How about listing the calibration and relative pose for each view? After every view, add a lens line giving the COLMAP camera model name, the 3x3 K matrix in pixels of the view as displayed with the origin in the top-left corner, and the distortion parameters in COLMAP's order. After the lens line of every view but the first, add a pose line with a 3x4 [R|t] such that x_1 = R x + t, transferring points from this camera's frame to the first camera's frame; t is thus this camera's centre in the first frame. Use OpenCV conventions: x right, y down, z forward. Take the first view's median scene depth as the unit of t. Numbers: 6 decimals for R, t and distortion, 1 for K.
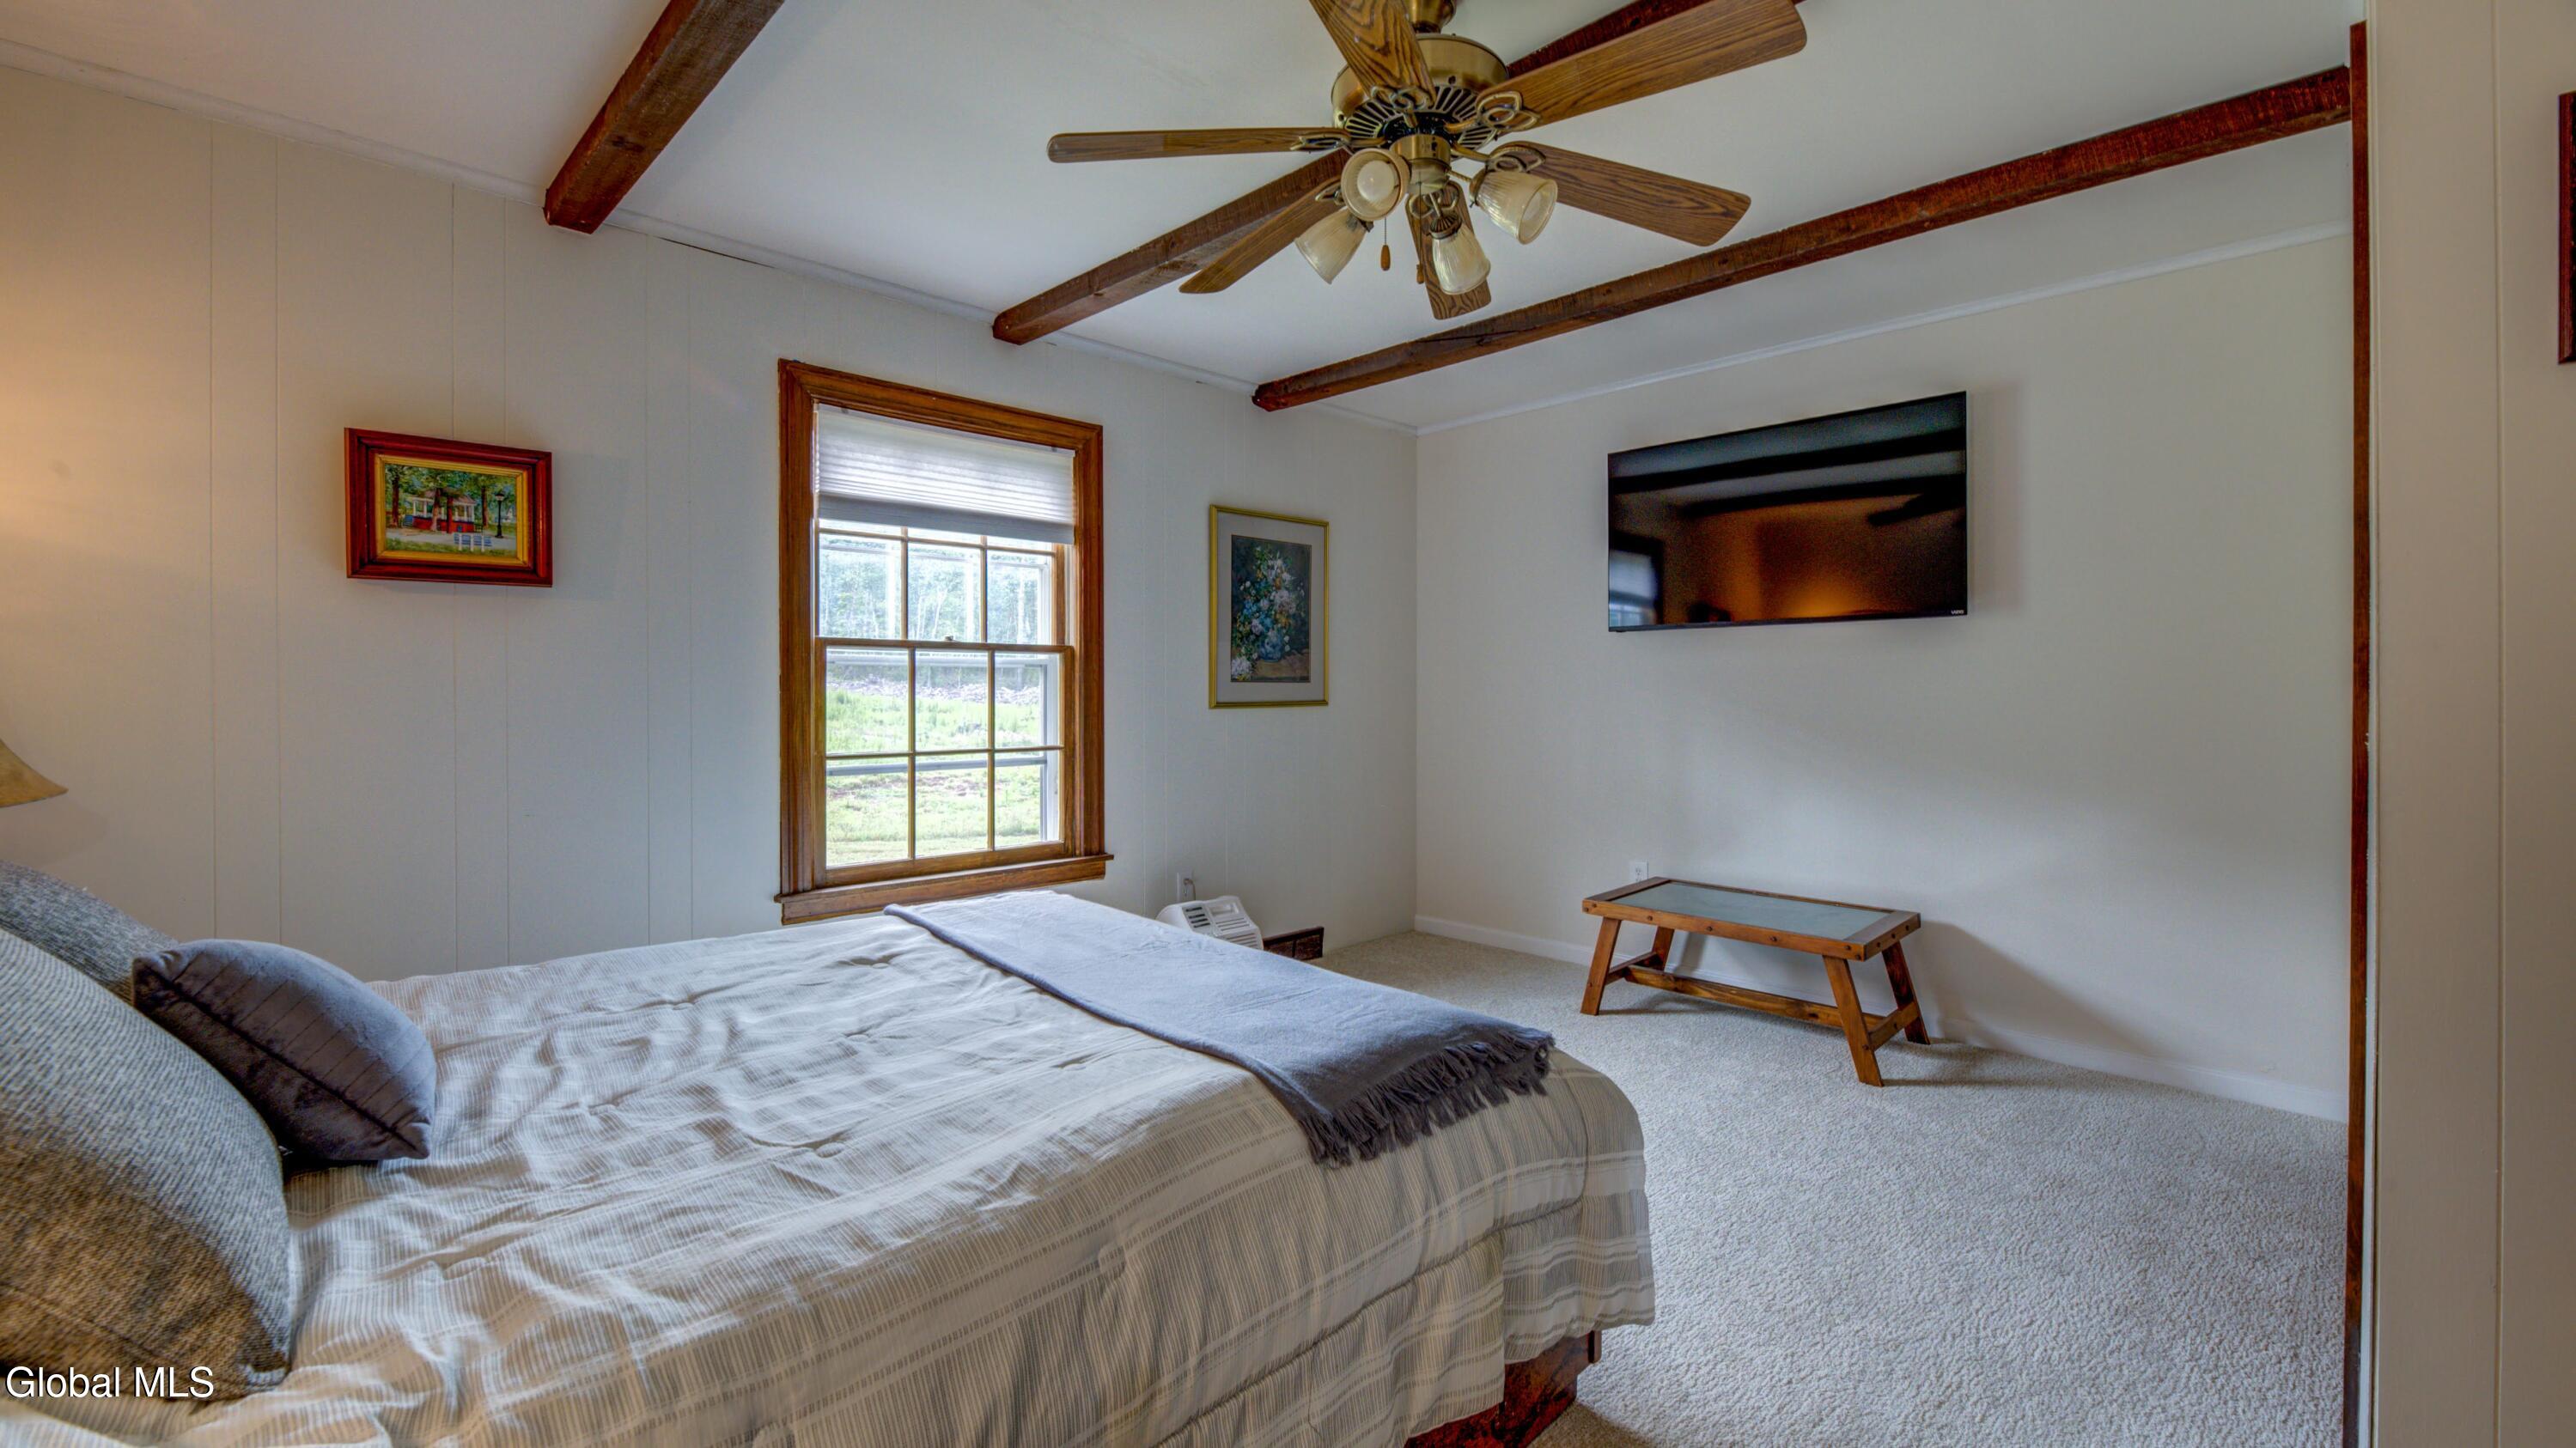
lens RADIAL K [[1069.1, 0, 1282.2], [0, 1069.1, 699.9], [0, 0, 1]] dist [0.002766, 0.000428]
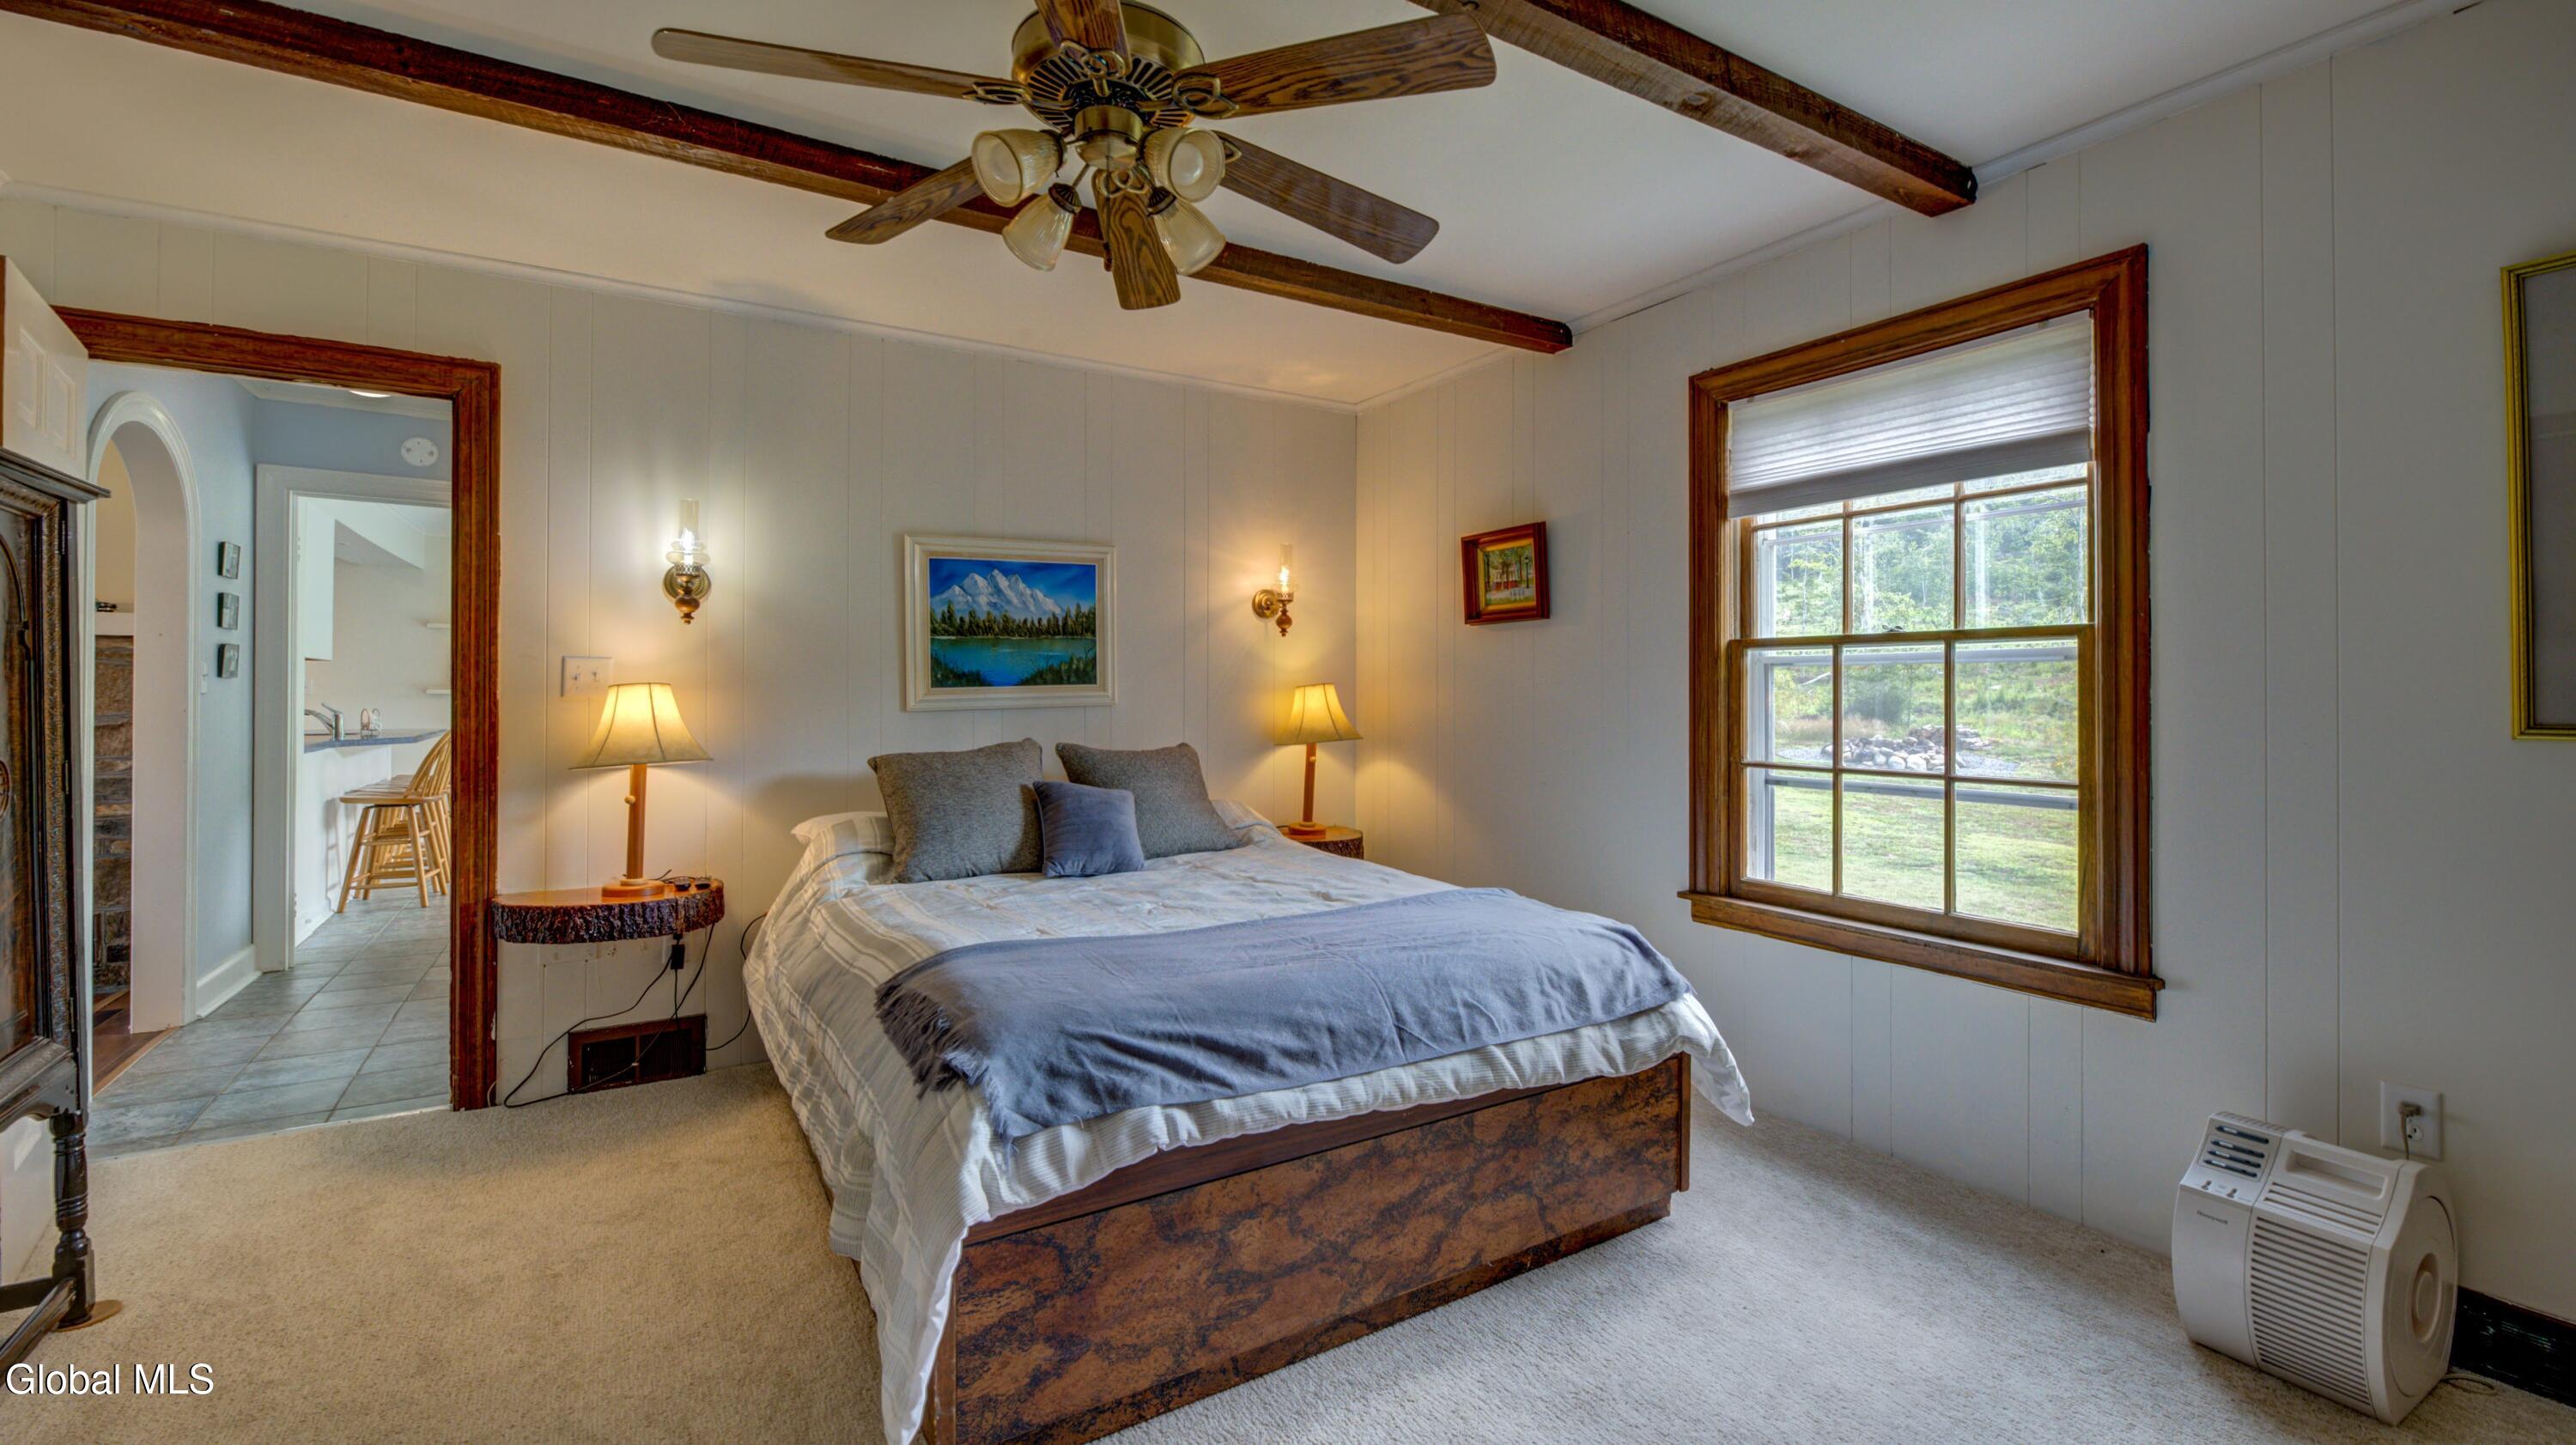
lens RADIAL K [[1069.1, 0, 1278.5], [0, 1069.1, 703.4], [0, 0, 1]] dist [0.002766, 0.000428]
pose [[-0.232451, 0.007175, -0.972582, 0.585424], [-0.016547, 0.999799, 0.011331, -0.004228], [0.972467, 0.018728, -0.232285, 0.778366]]
